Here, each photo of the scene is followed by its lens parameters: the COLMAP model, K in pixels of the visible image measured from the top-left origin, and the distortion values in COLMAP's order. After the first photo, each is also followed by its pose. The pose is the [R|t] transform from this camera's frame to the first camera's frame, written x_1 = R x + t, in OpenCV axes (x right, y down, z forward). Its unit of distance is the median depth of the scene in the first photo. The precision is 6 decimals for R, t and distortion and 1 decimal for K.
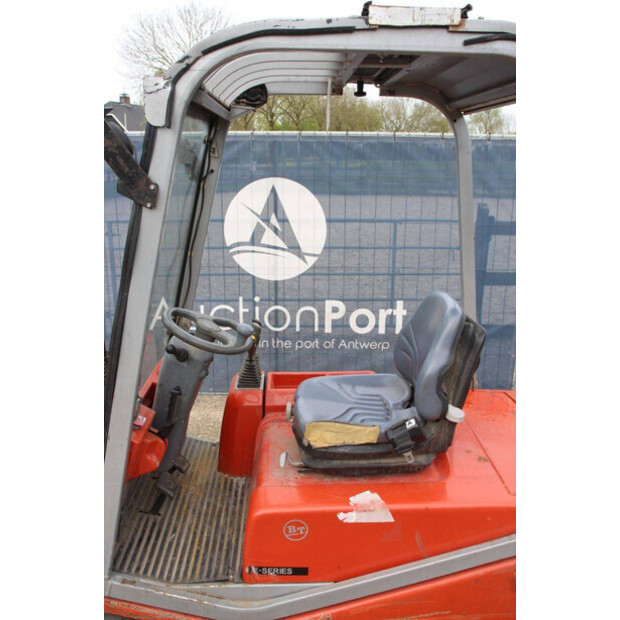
lens RADIAL K [[557.2, 0, 310.0], [0, 557.2, 310.0], [0, 0, 1]] dist [-0.158711, 0.205132]
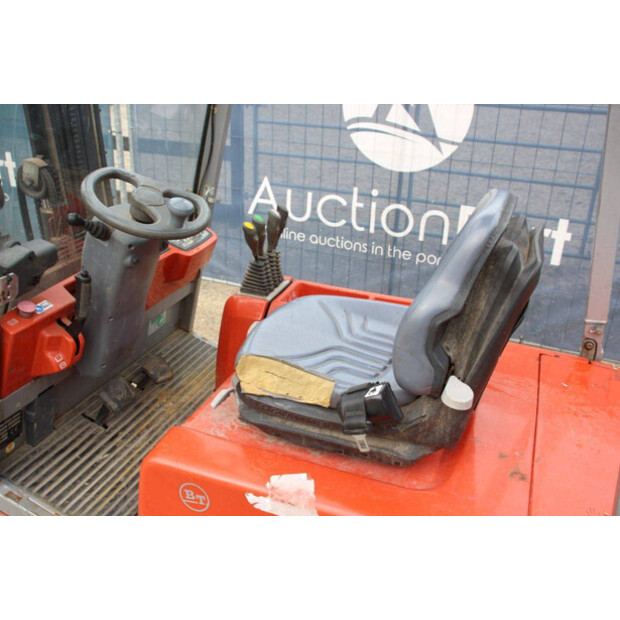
lens RADIAL K [[601.6, 0, 310.0], [0, 601.6, 310.0], [0, 0, 1]] dist [-0.142859, 0.223556]
pose [[0.919758, 0.184529, -0.346402, 0.151610], [-0.128377, 0.975478, 0.178777, 0.003055], [0.370897, -0.119962, 0.920893, 0.168112]]
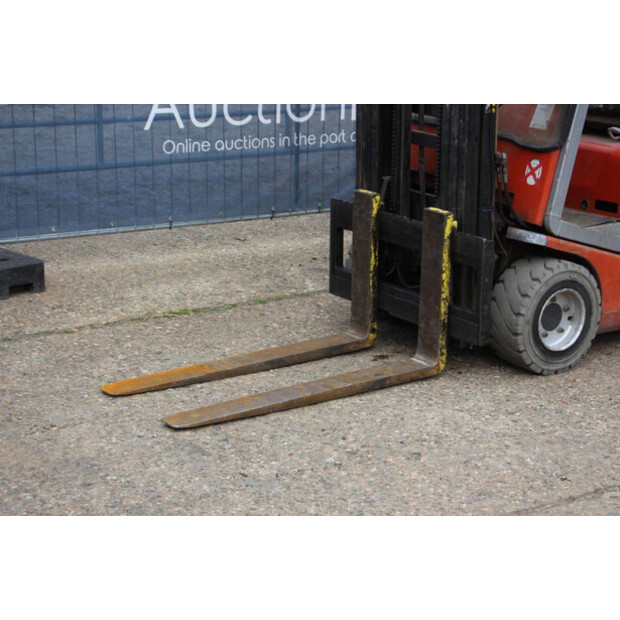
lens RADIAL K [[1457.9, 0, 310.0], [0, 1457.9, 310.0], [0, 0, 1]] dist [0.409810, 0.269815]
pose [[0.825521, -0.130480, 0.549082, -1.234135], [0.128018, 0.990840, 0.042987, 0.217290], [-0.549661, 0.034805, 0.834663, -0.686668]]
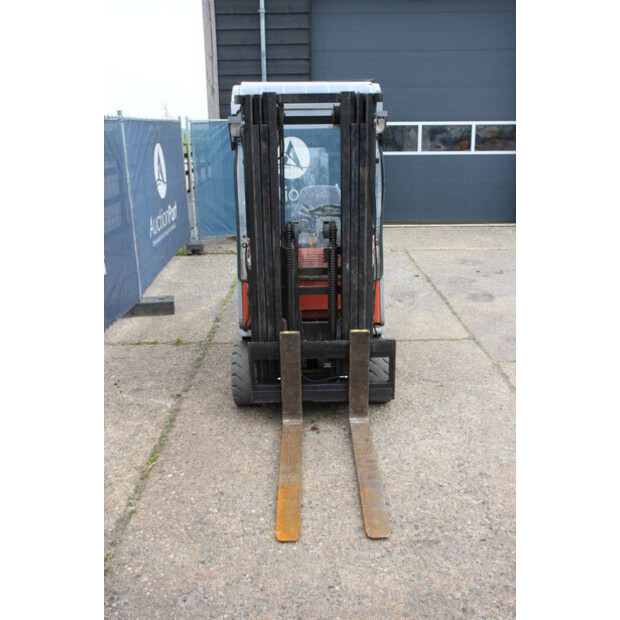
lens RADIAL K [[635.9, 0, 310.0], [0, 635.9, 310.0], [0, 0, 1]] dist [-0.115019, 0.200375]
pose [[0.025876, -0.284955, 0.958192, -1.293443], [0.283076, 0.921369, 0.266359, -0.139375], [-0.958748, 0.264349, 0.104505, 0.449263]]
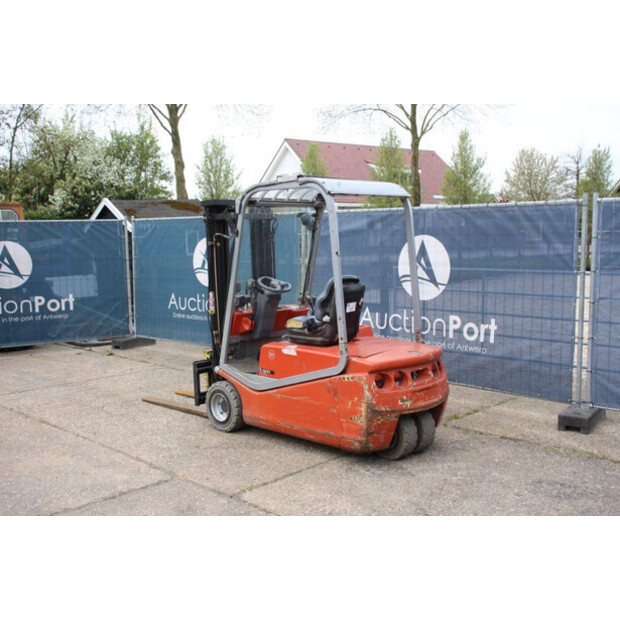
lens RADIAL K [[715.3, 0, 310.0], [0, 715.3, 310.0], [0, 0, 1]] dist [-0.024556, 0.019004]
pose [[0.688995, 0.059316, -0.722335, 1.206286], [-0.174640, 0.980866, -0.086034, 0.208174], [0.703411, 0.185426, 0.686171, -0.610513]]
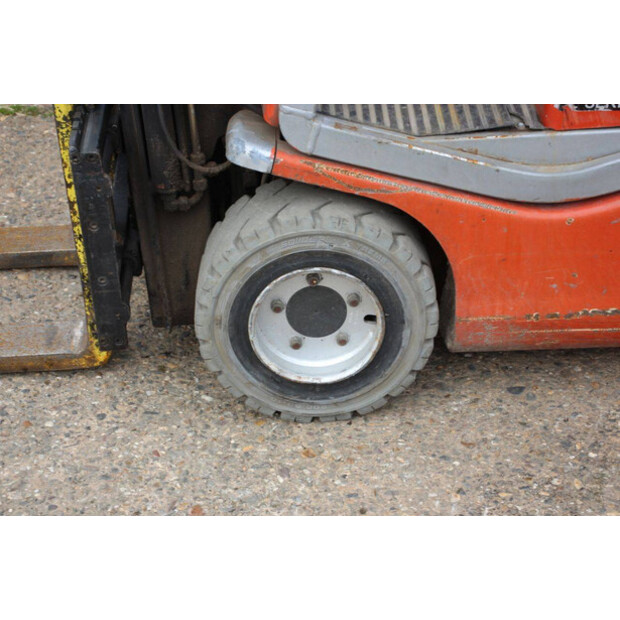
lens RADIAL K [[1457.9, 0, 310.0], [0, 1457.9, 310.0], [0, 0, 1]] dist [0.409810, 0.269815]
pose [[0.999501, -0.021367, -0.023277, -0.155256], [0.027008, 0.960071, 0.278450, 0.118596], [0.016398, -0.278940, 0.960169, -0.233030]]
